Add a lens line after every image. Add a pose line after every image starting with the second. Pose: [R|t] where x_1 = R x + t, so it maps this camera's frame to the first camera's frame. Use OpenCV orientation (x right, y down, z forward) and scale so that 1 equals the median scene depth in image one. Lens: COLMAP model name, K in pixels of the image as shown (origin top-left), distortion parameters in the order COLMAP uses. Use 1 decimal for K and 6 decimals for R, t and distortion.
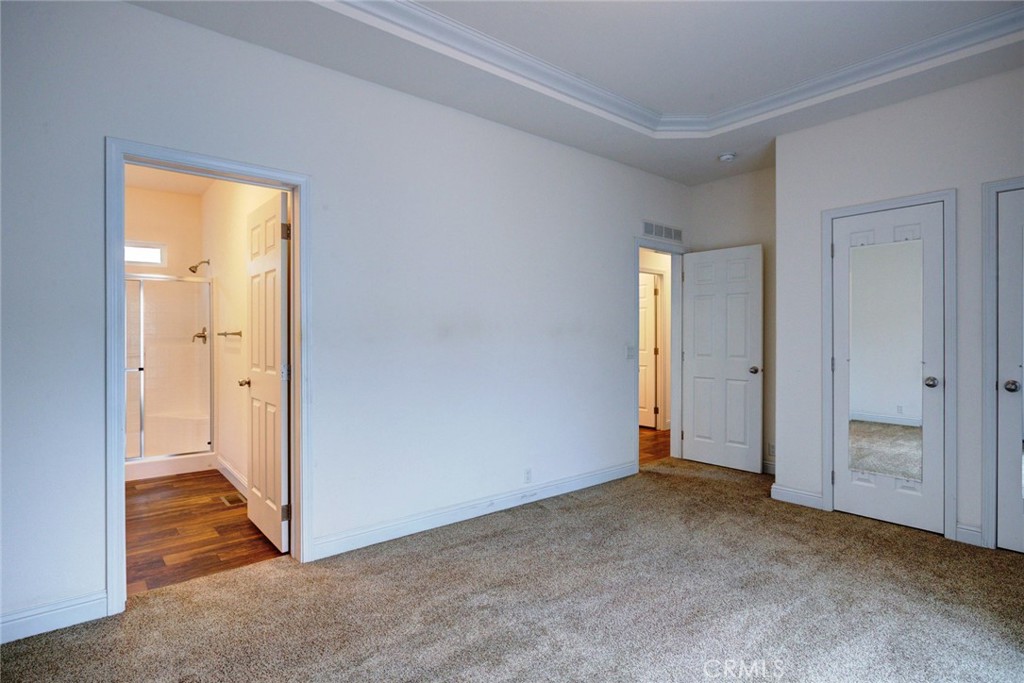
lens RADIAL K [[506.5, 0, 512.0], [0, 506.5, 341.5], [0, 0, 1]] dist [-0.018328, 0.008443]
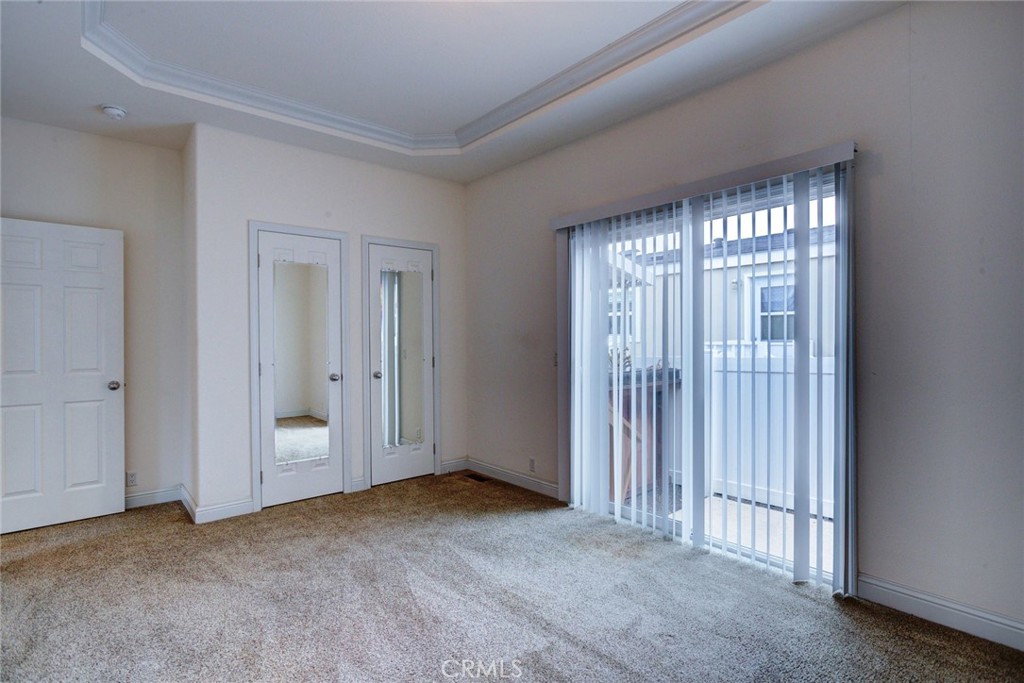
lens RADIAL K [[506.5, 0, 512.0], [0, 506.5, 341.5], [0, 0, 1]] dist [-0.018328, 0.008443]
pose [[0.007731, -0.009110, 0.999929, -0.439150], [0.015160, 0.999845, 0.008992, -0.015113], [-0.999855, 0.015089, 0.007868, 0.506868]]
